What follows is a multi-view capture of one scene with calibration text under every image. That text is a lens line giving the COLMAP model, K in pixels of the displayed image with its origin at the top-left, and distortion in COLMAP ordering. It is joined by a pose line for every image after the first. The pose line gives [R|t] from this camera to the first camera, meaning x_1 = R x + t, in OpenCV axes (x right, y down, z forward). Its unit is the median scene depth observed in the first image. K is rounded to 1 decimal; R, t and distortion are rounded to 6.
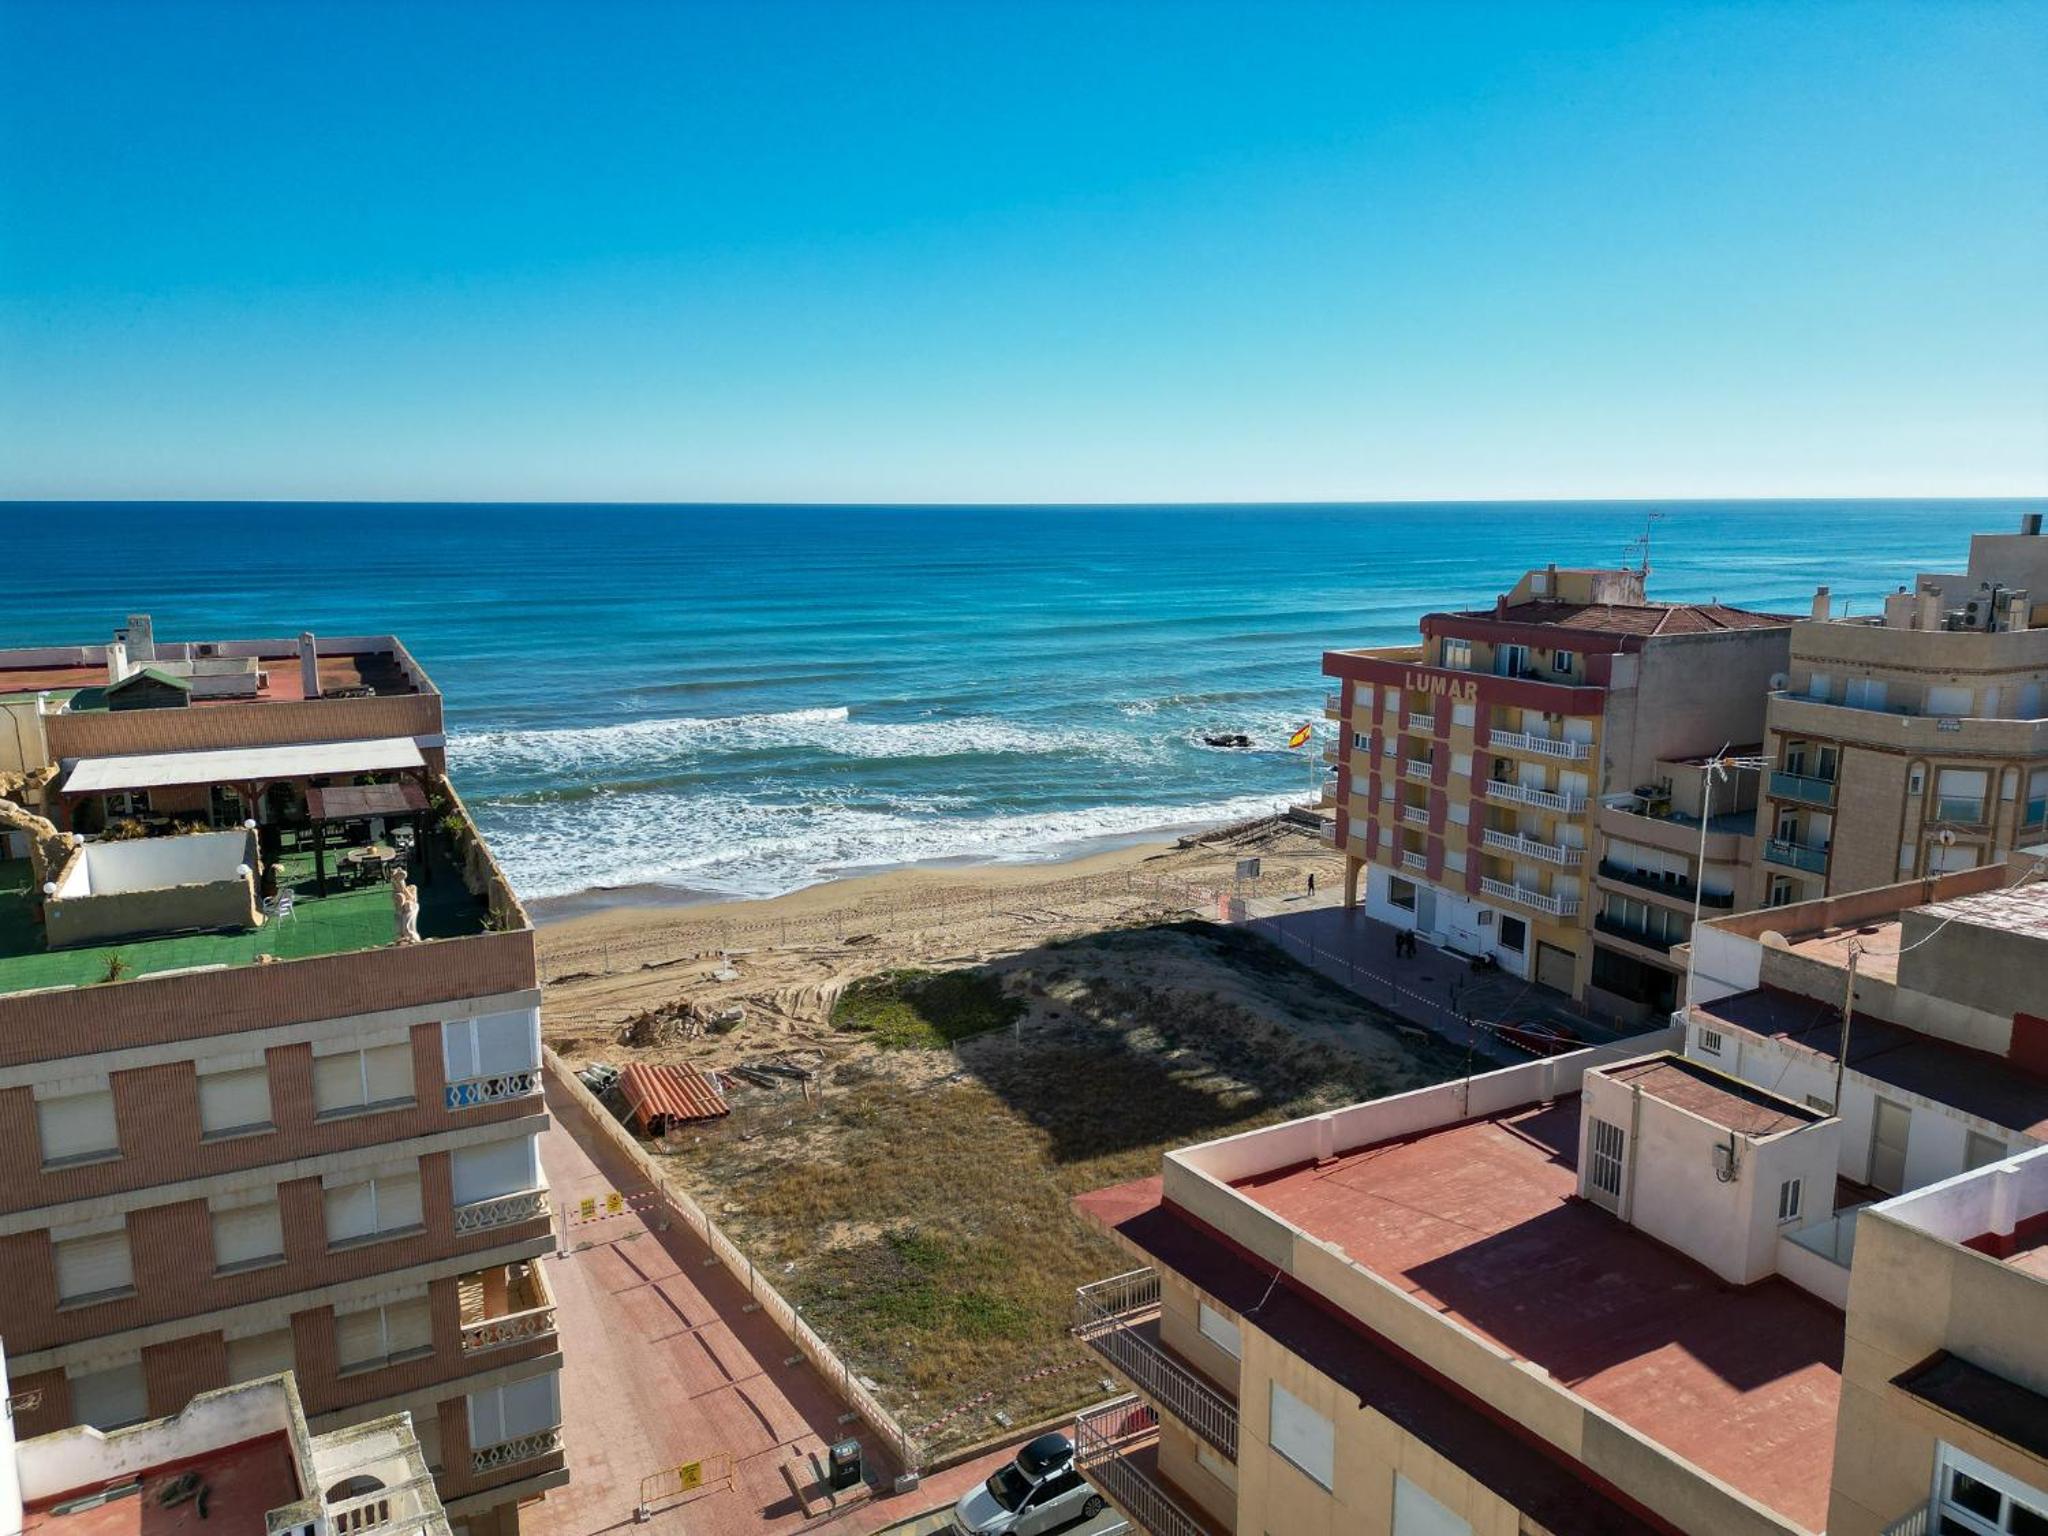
lens RADIAL K [[1428.1, 0, 1023.9], [0, 1428.1, 767.7], [0, 0, 1]] dist [0.061968, -0.057530]
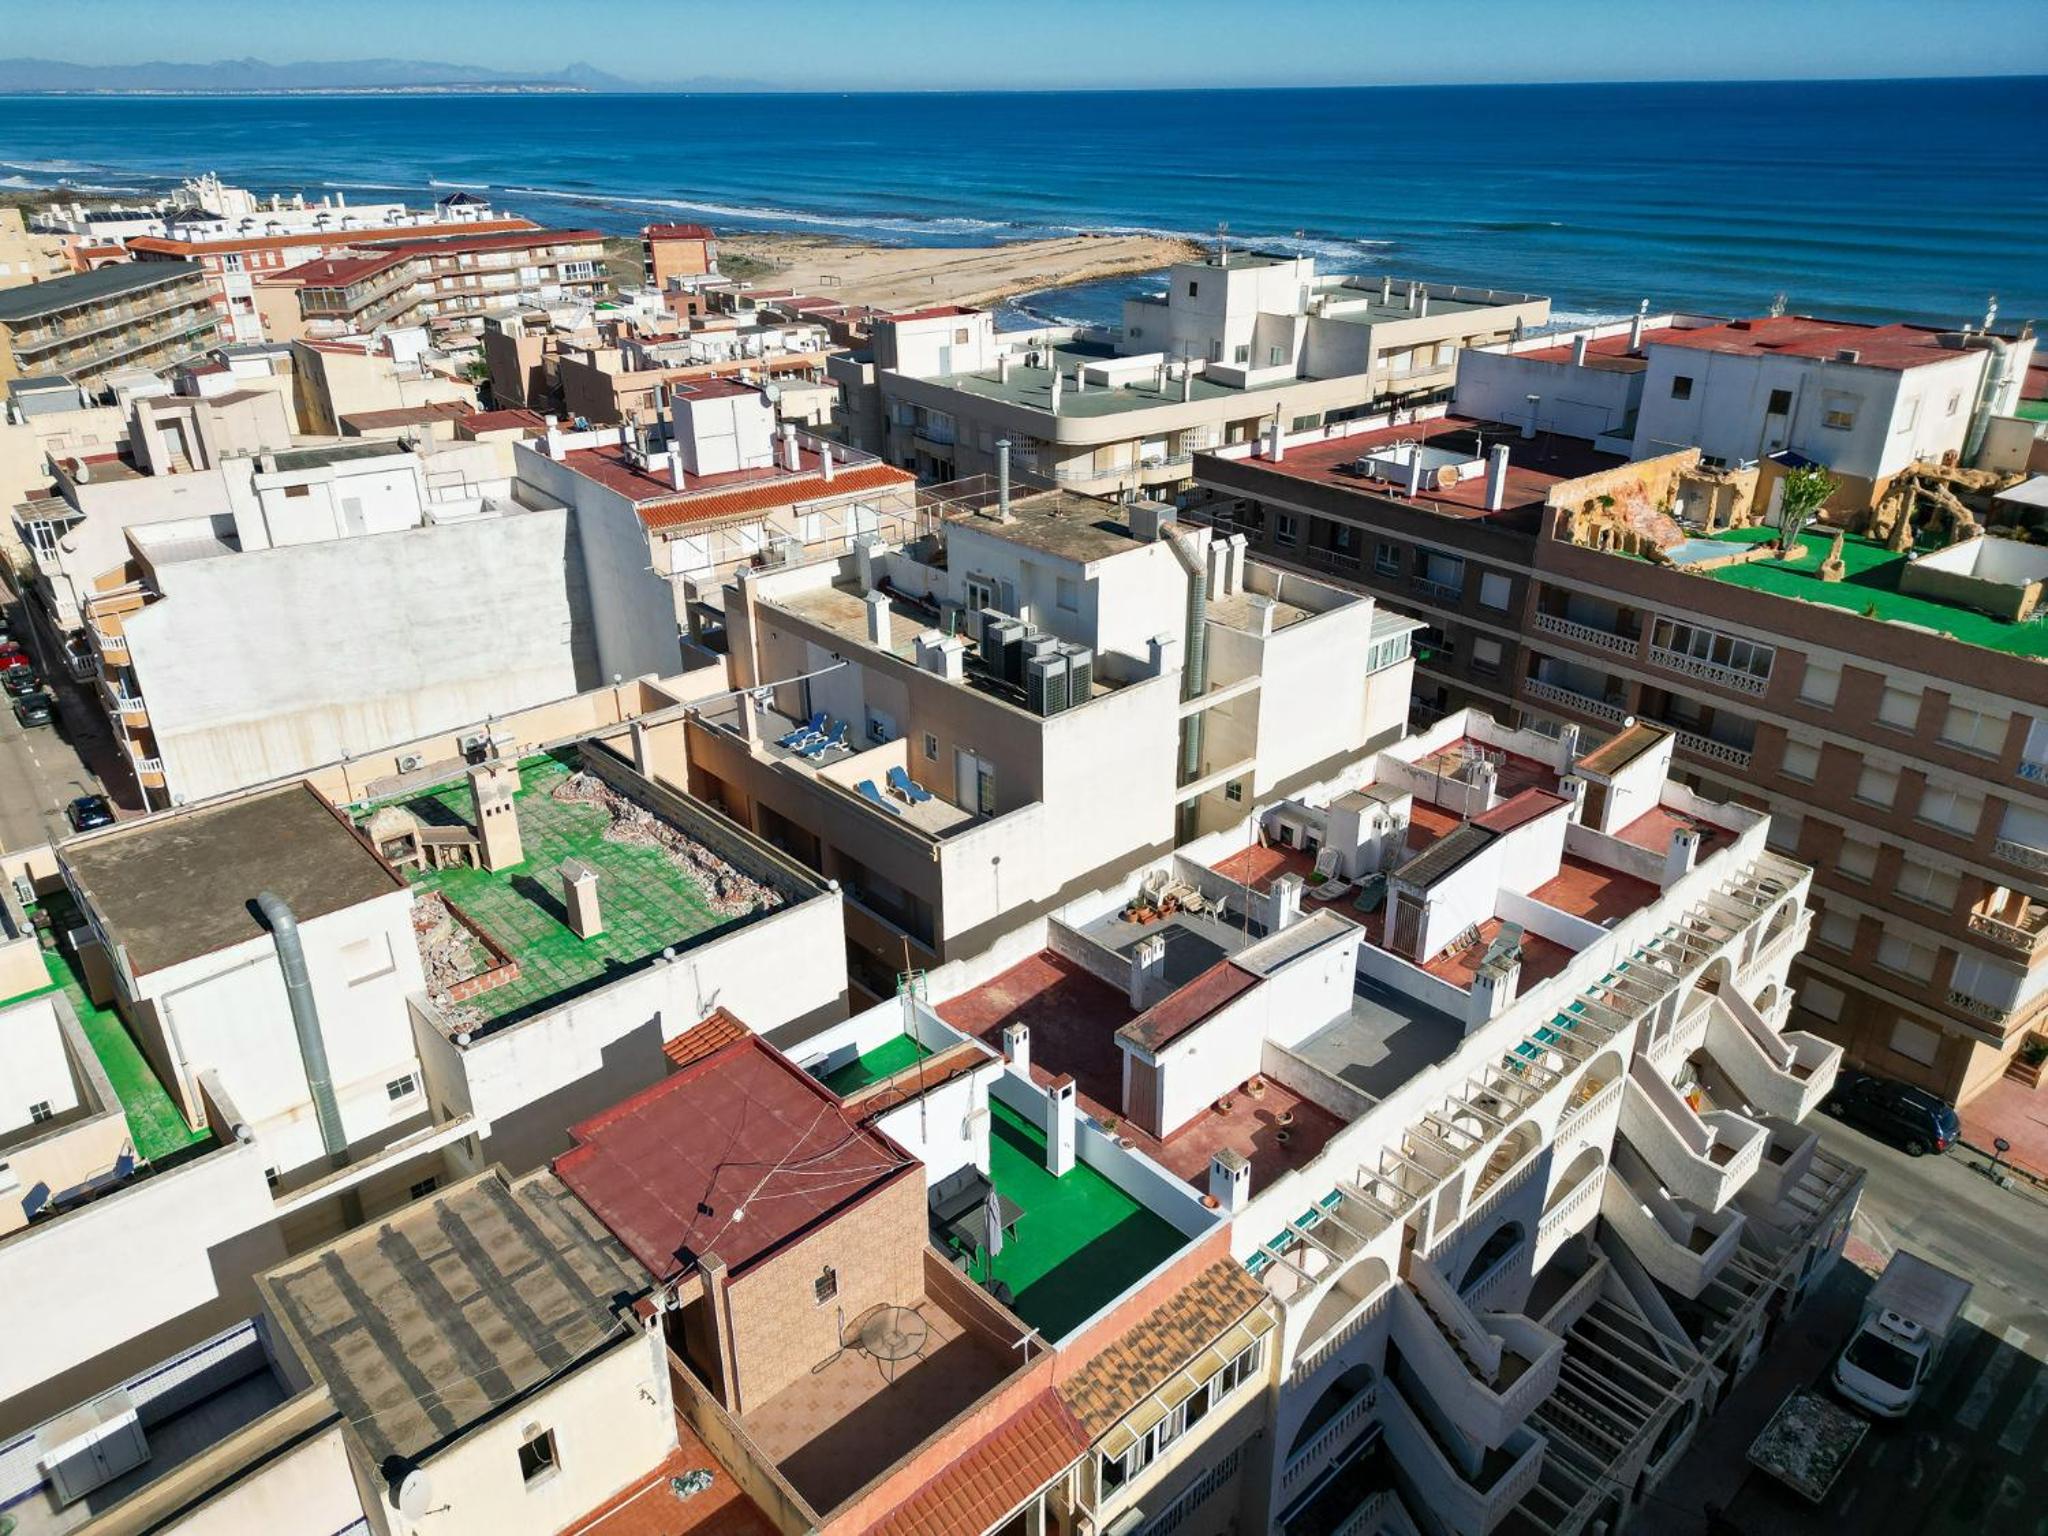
lens RADIAL K [[1428.1, 0, 1020.0], [0, 1428.1, 764.0], [0, 0, 1]] dist [0.061968, -0.057530]
pose [[0.181684, 0.417868, -0.890156, 0.788989], [-0.178518, 0.904196, 0.388022, -0.181554], [0.967017, 0.088412, 0.238875, -0.378901]]
